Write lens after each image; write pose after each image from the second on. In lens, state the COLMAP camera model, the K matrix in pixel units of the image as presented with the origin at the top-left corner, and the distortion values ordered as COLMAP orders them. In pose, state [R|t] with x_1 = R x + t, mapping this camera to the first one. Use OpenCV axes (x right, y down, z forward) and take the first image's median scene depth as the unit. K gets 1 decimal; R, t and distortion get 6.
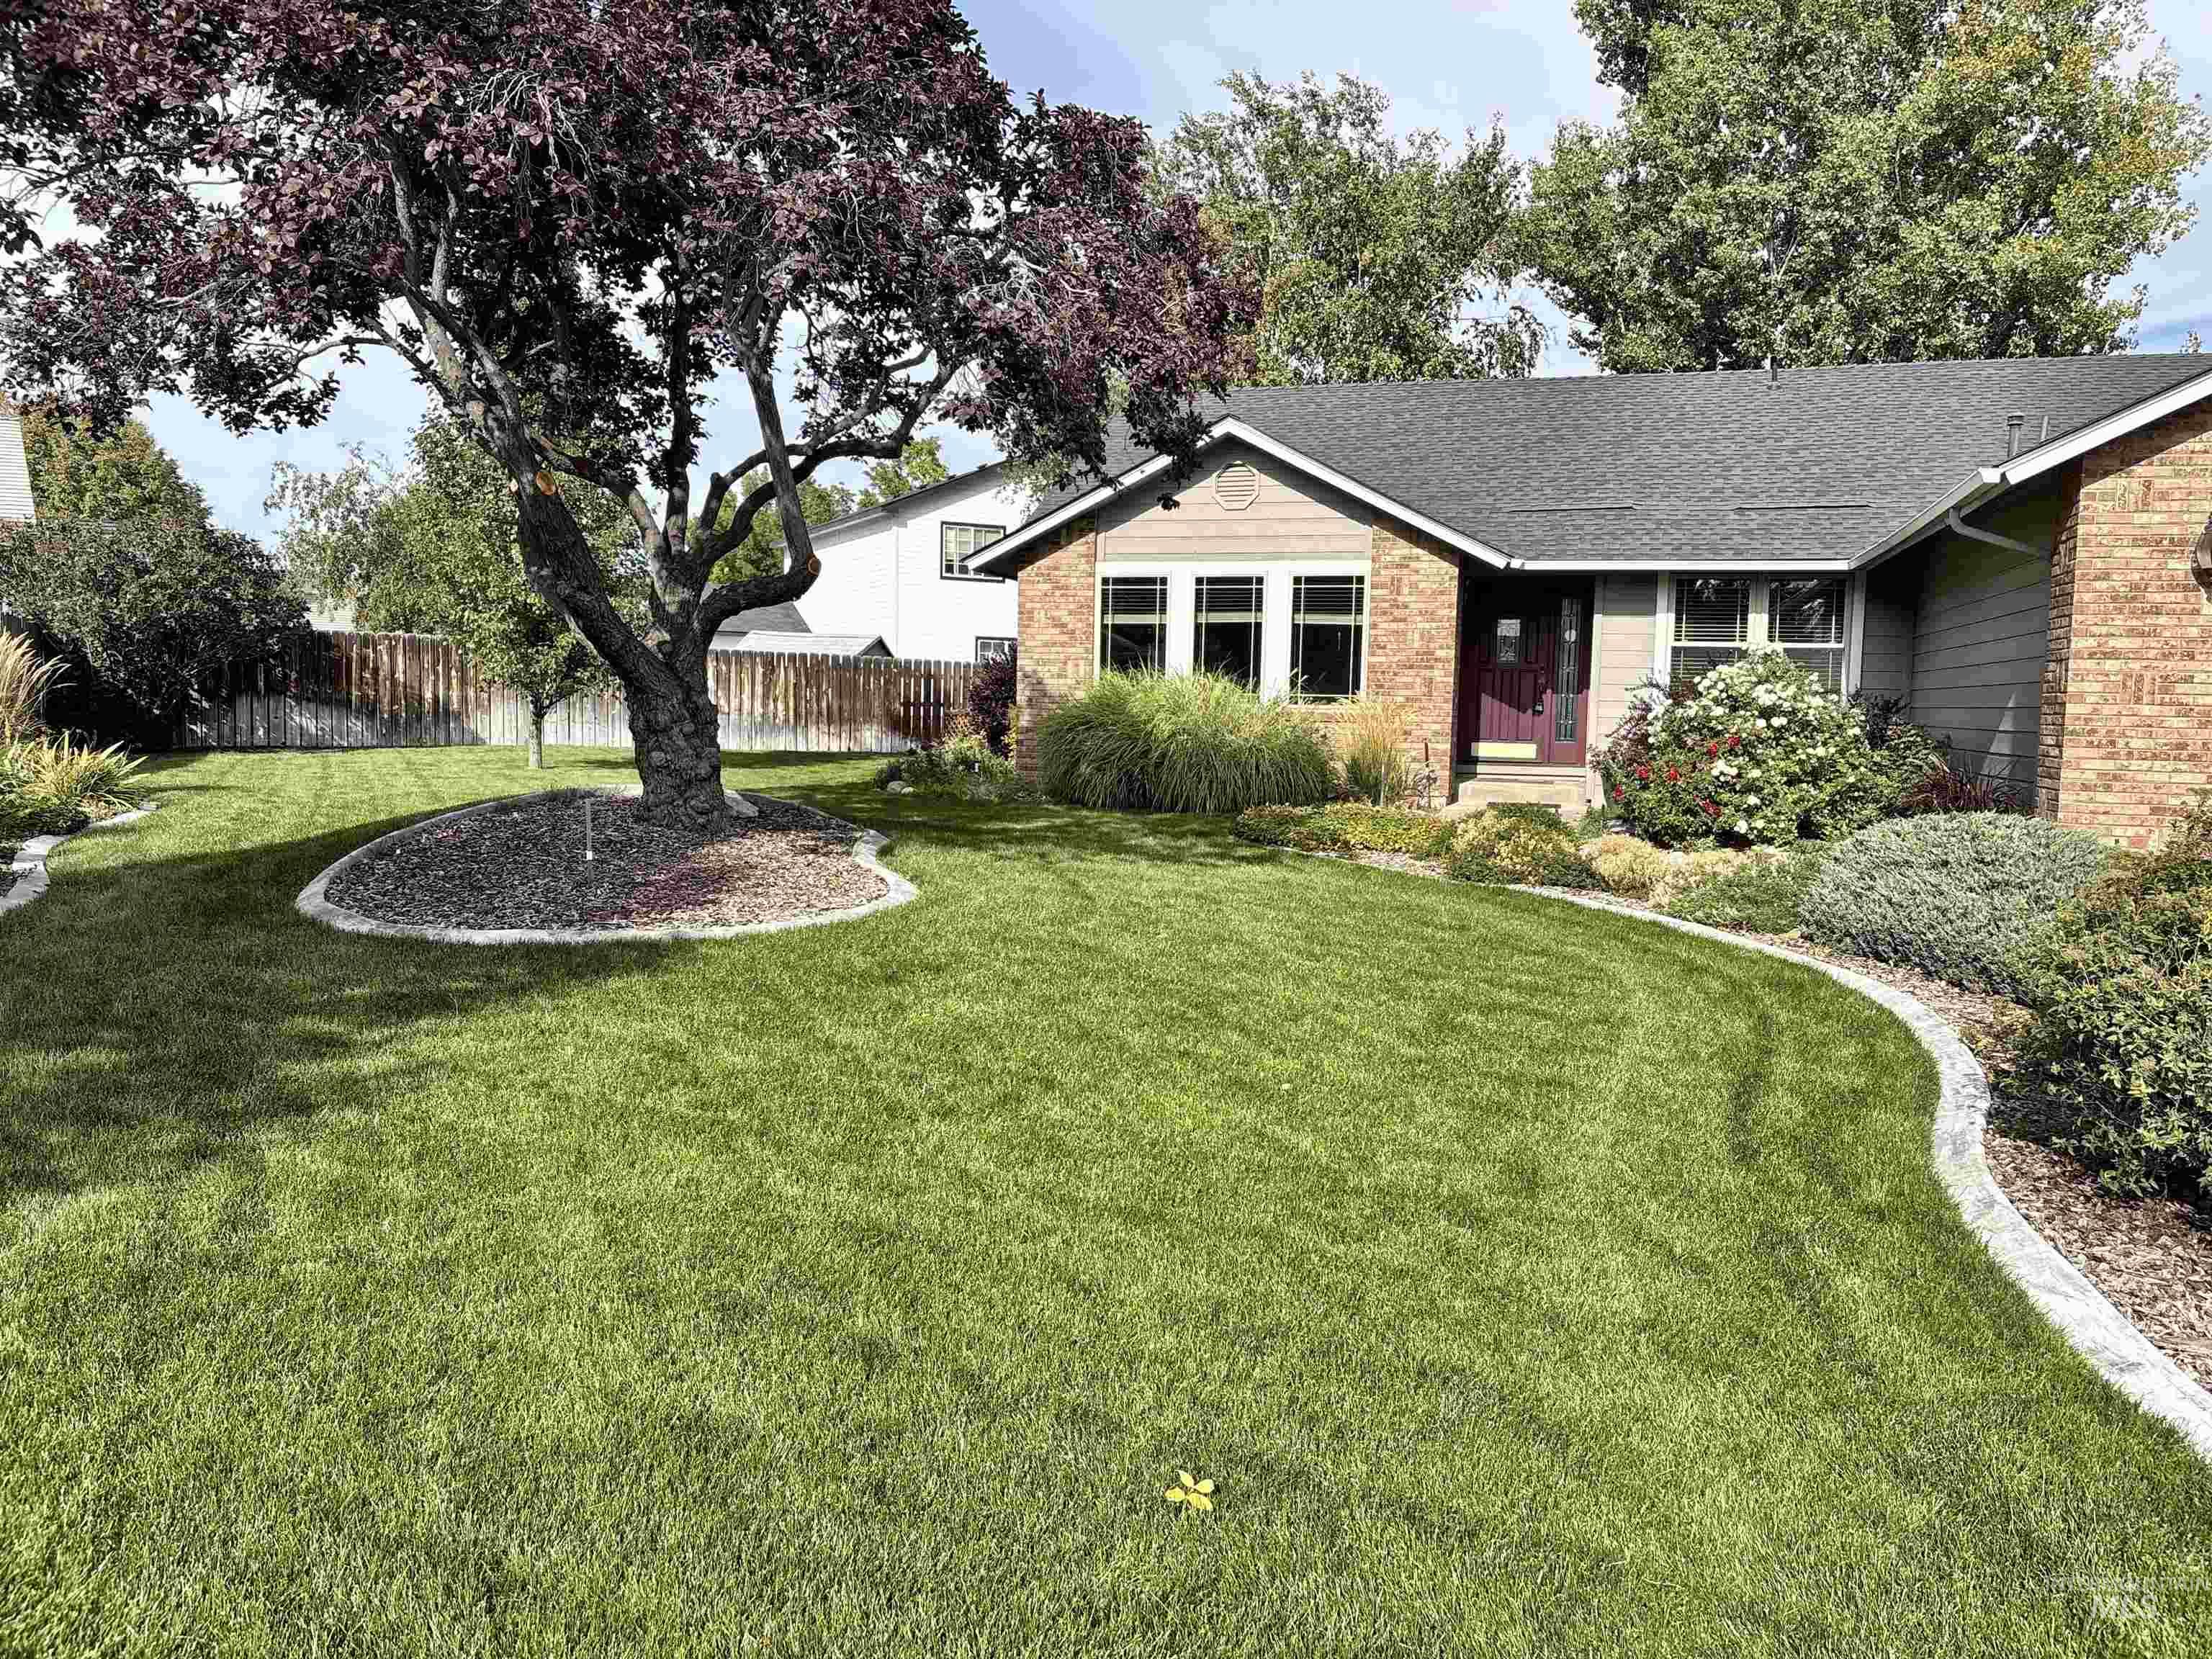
lens RADIAL K [[1678.2, 0, 1106.0], [0, 1678.2, 829.5], [0, 0, 1]] dist [0.047824, -0.051895]
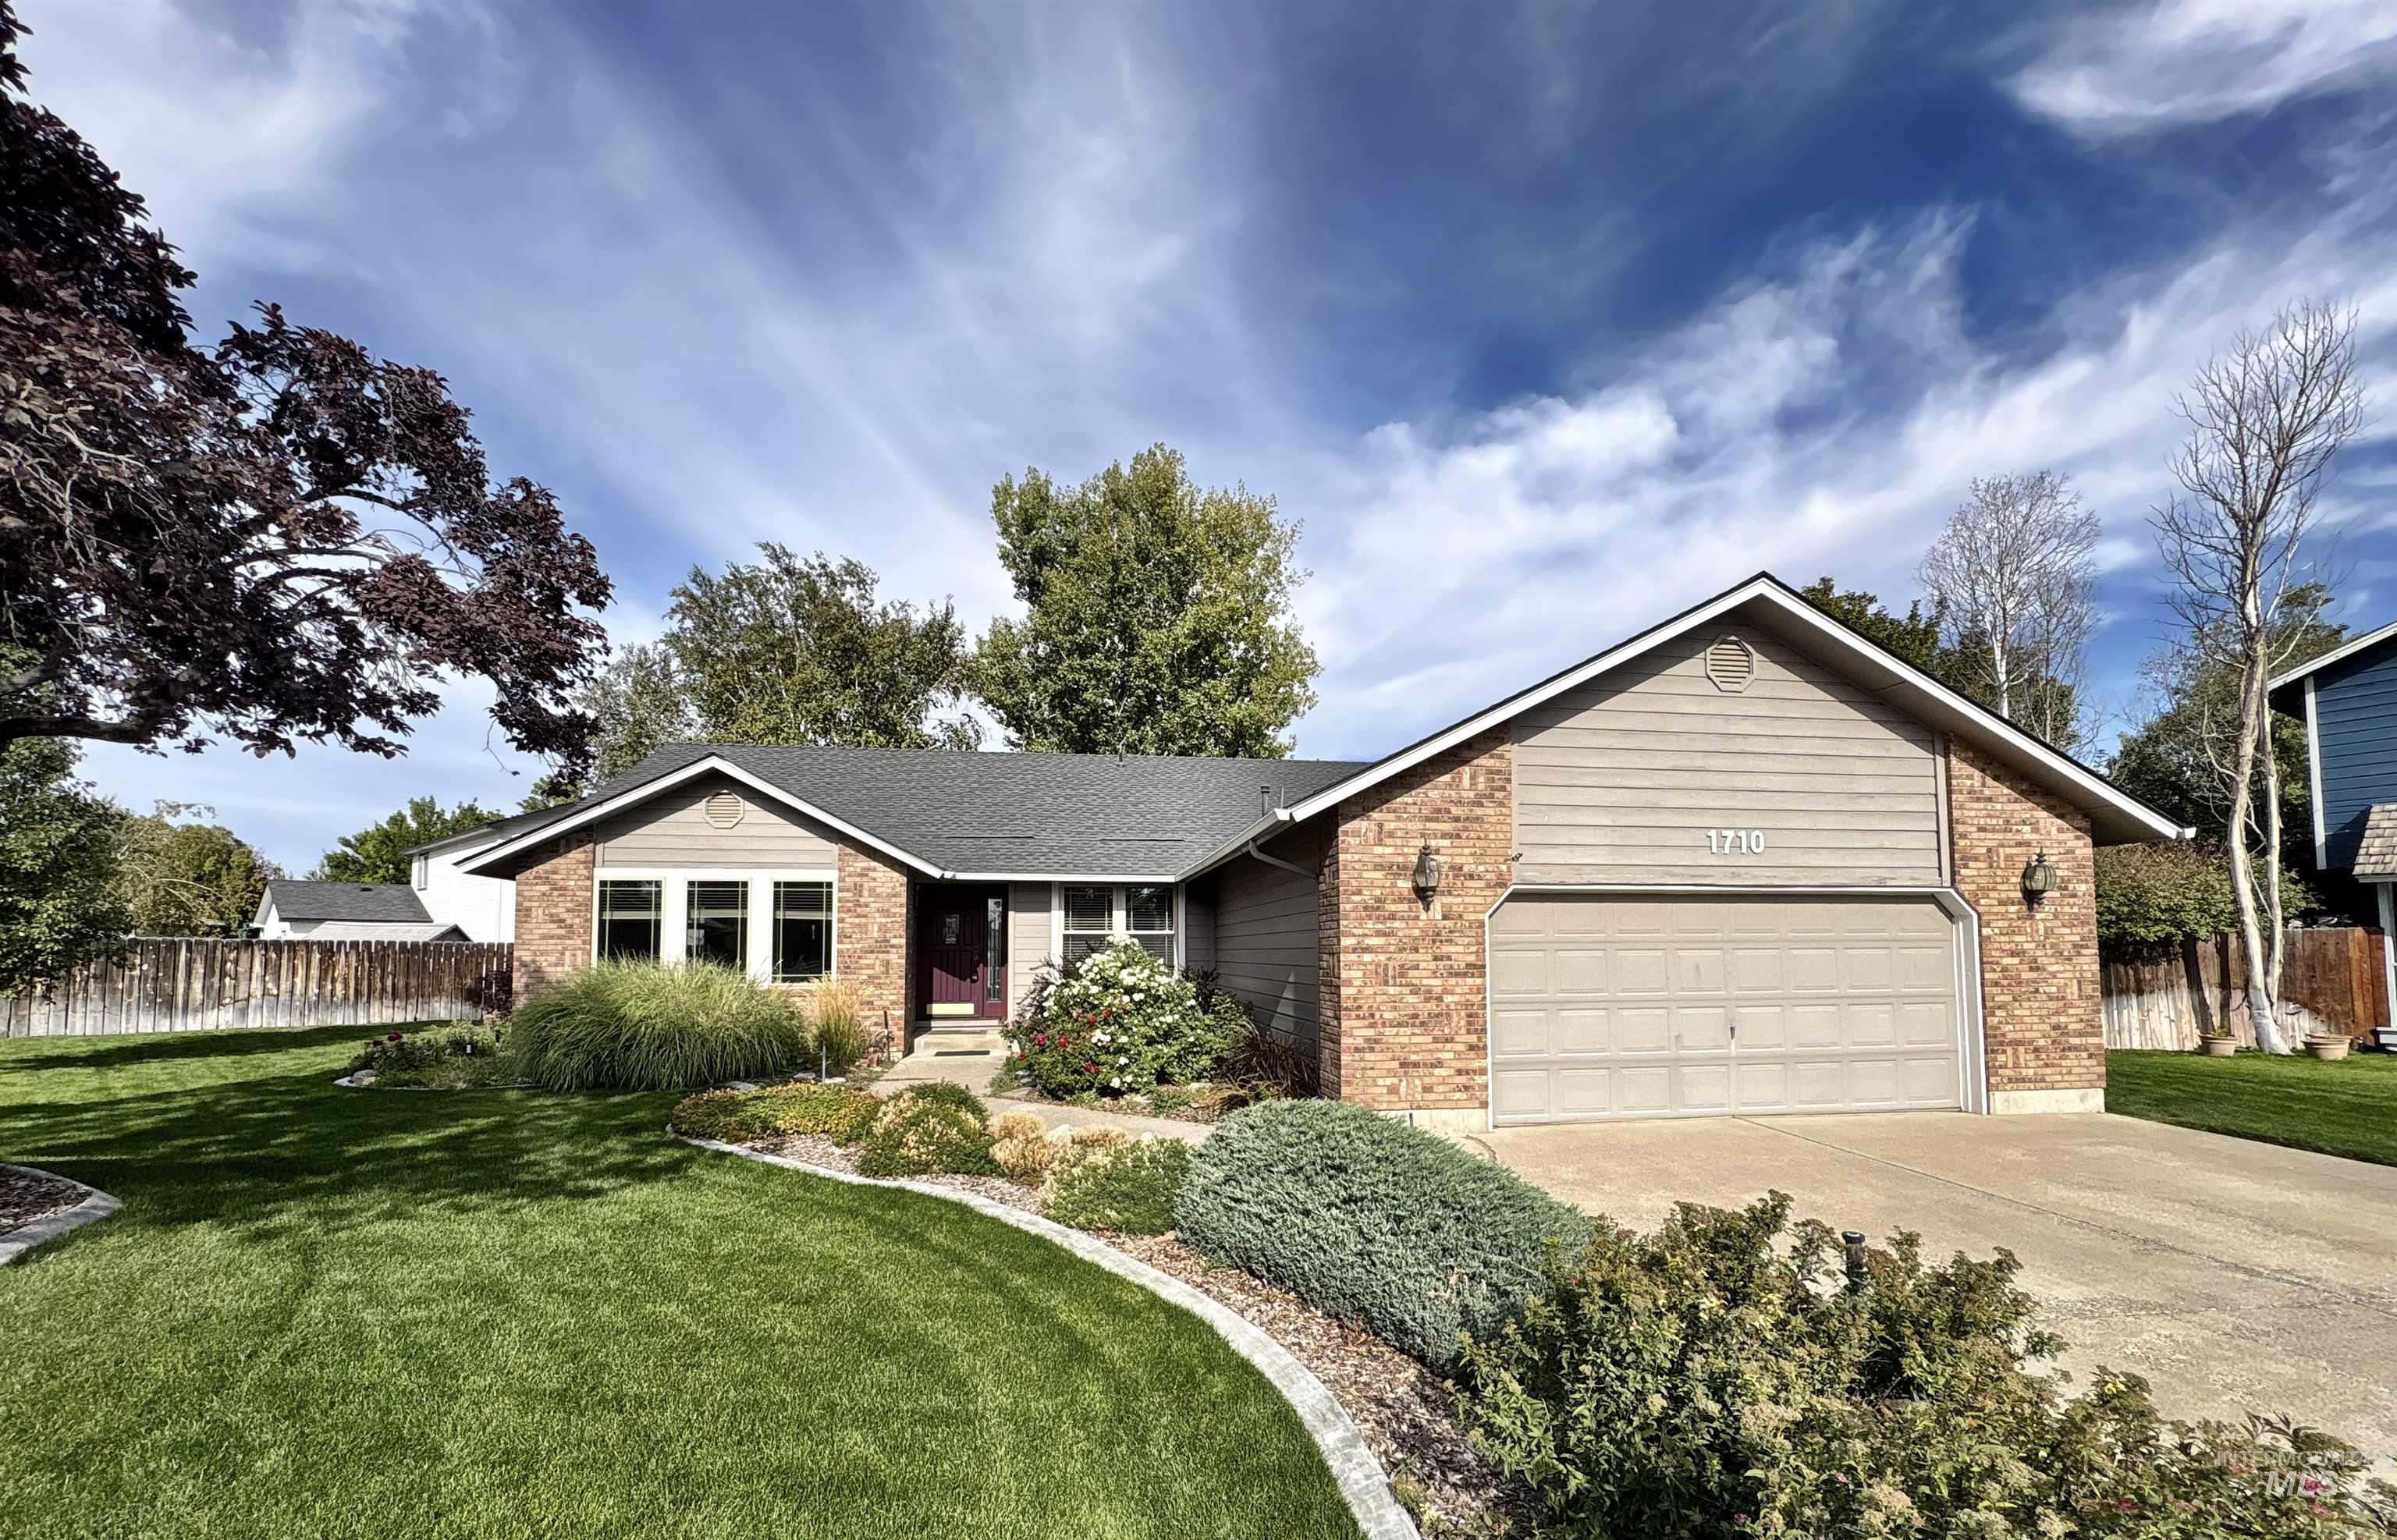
lens RADIAL K [[971.6, 0, 1195.3], [0, 971.6, 900.2], [0, 0, 1]] dist [0.003346, 0.000123]
pose [[0.901731, -0.000599, 0.432297, 0.082404], [0.055366, 0.991924, -0.114113, -0.036900], [-0.428737, 0.126834, 0.894482, 0.218283]]
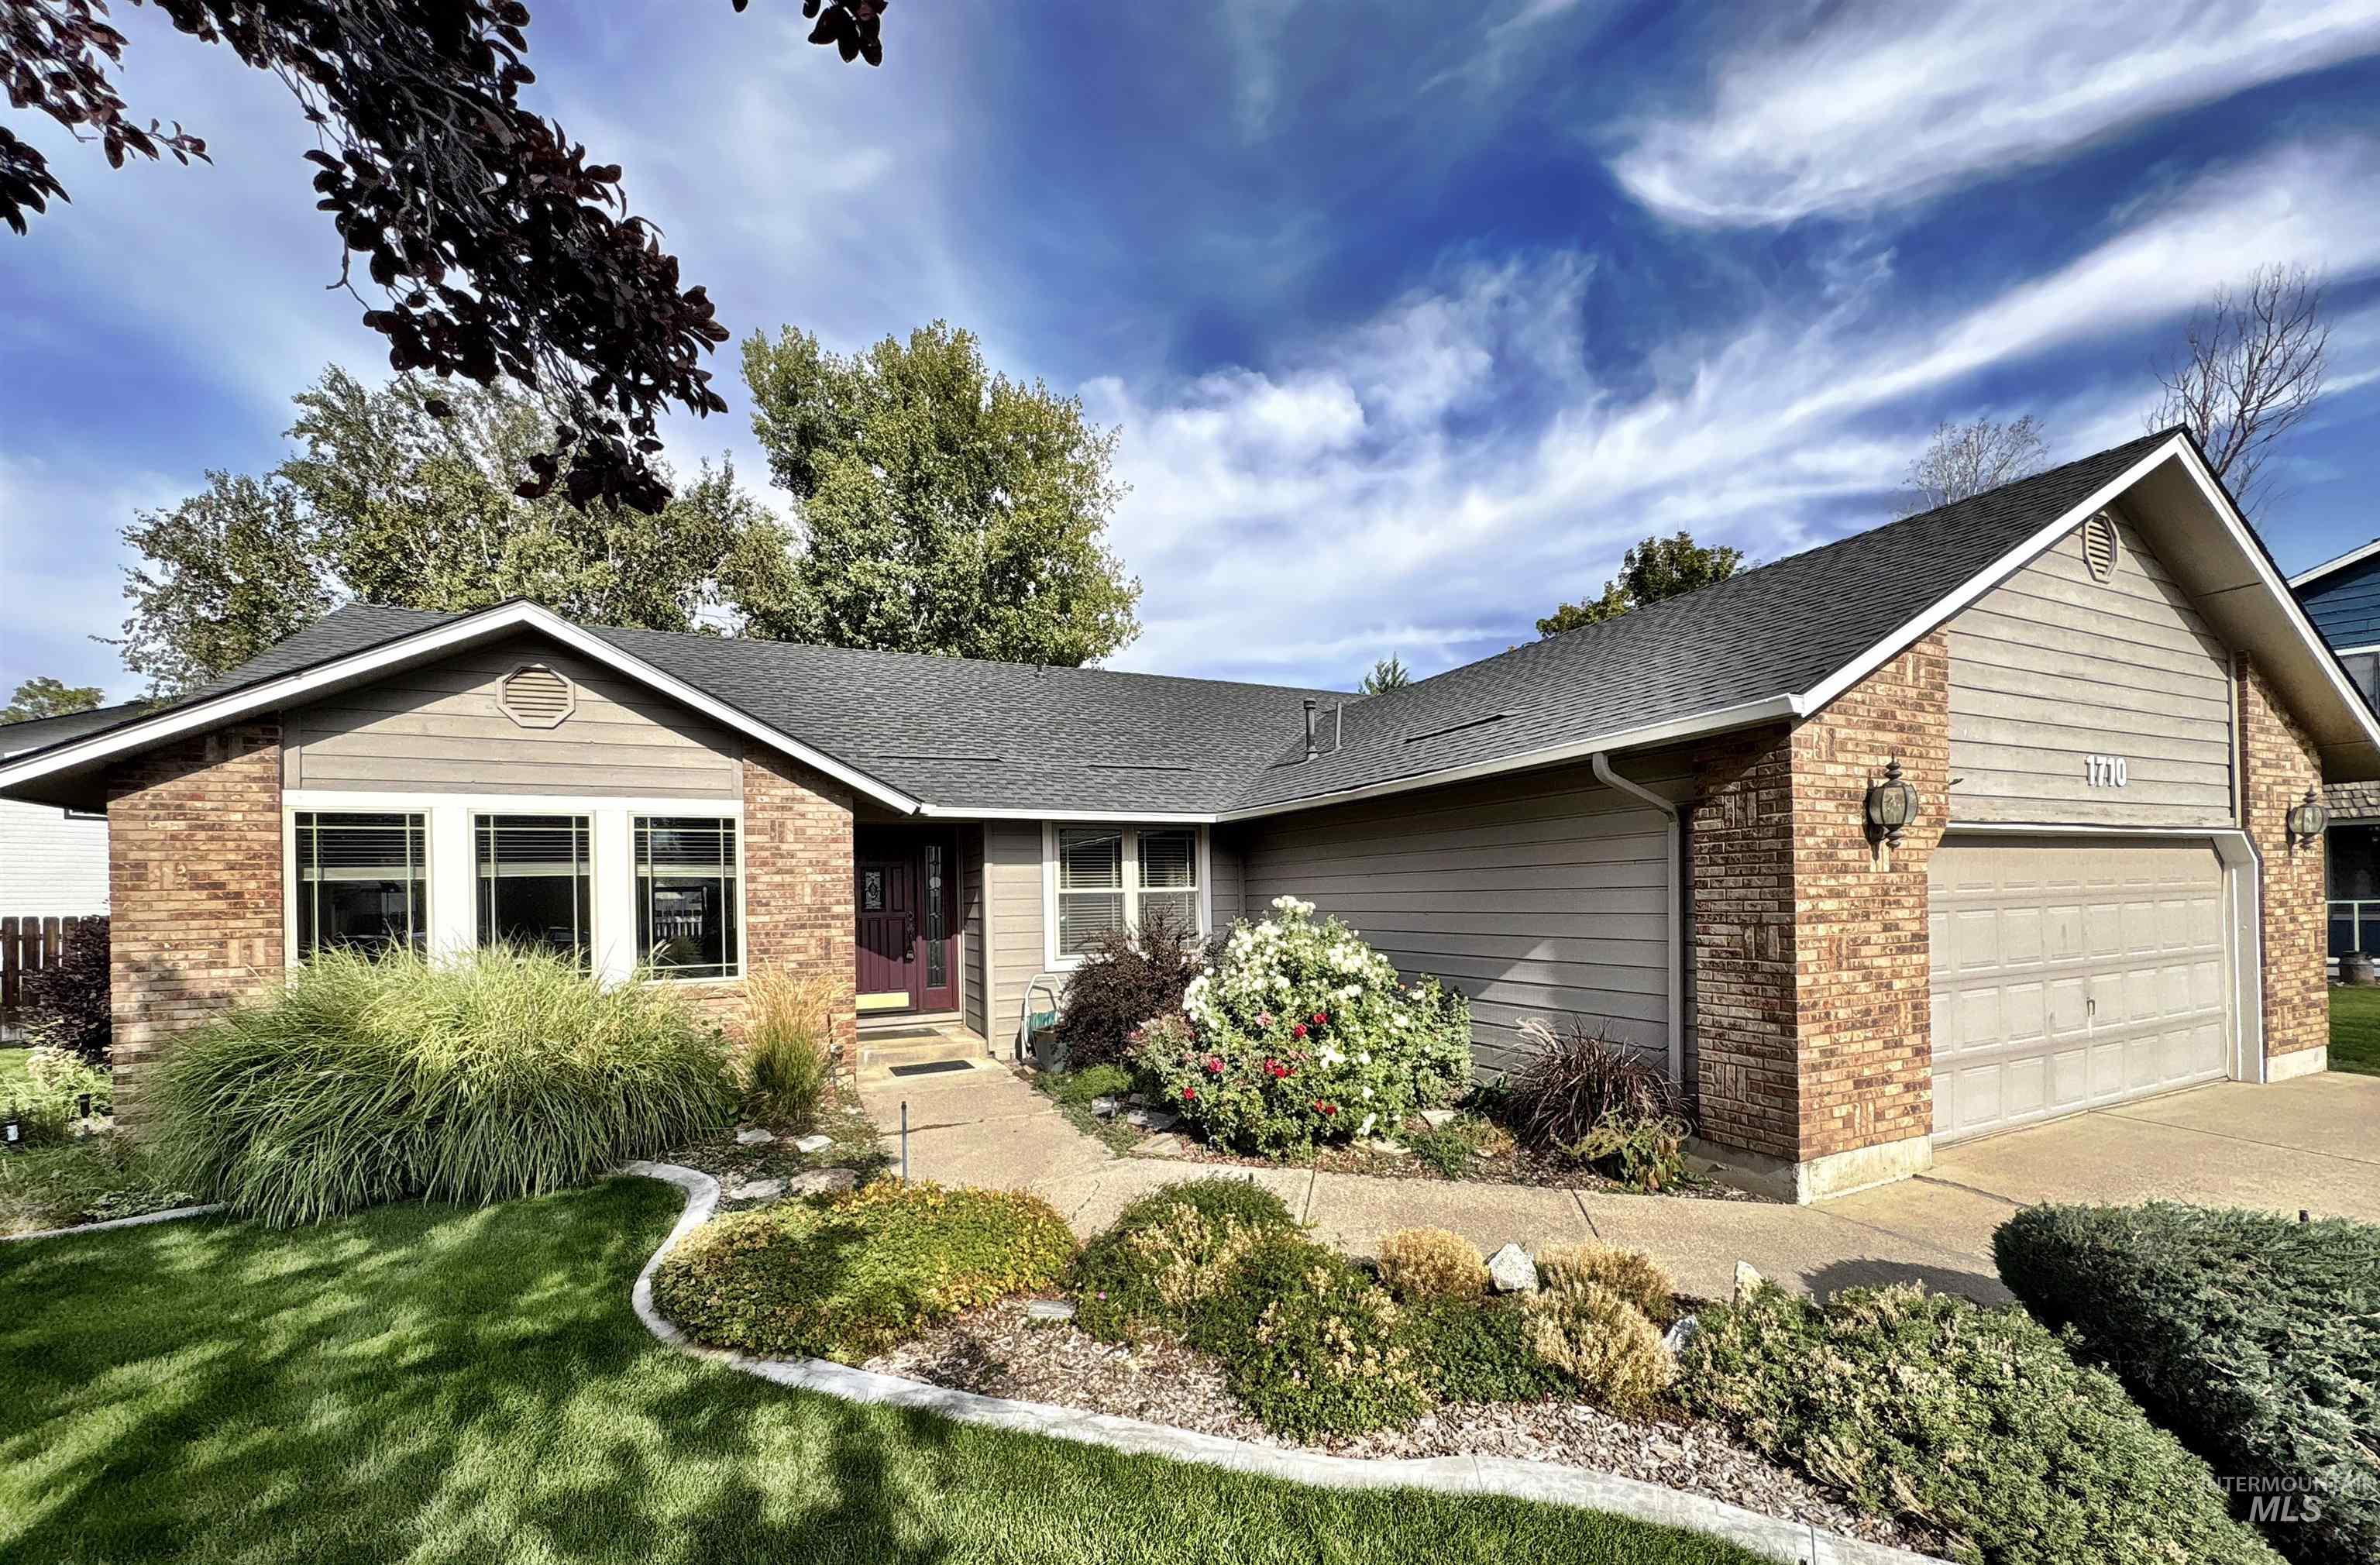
lens RADIAL K [[966.6, 0, 1203.6], [0, 966.6, 894.8], [0, 0, 1]] dist [0.003434, 0.000268]
pose [[0.739143, -0.033981, 0.672691, 0.003593], [0.087692, 0.995081, -0.046089, -0.071913], [-0.667816, 0.093056, 0.738487, 0.501095]]
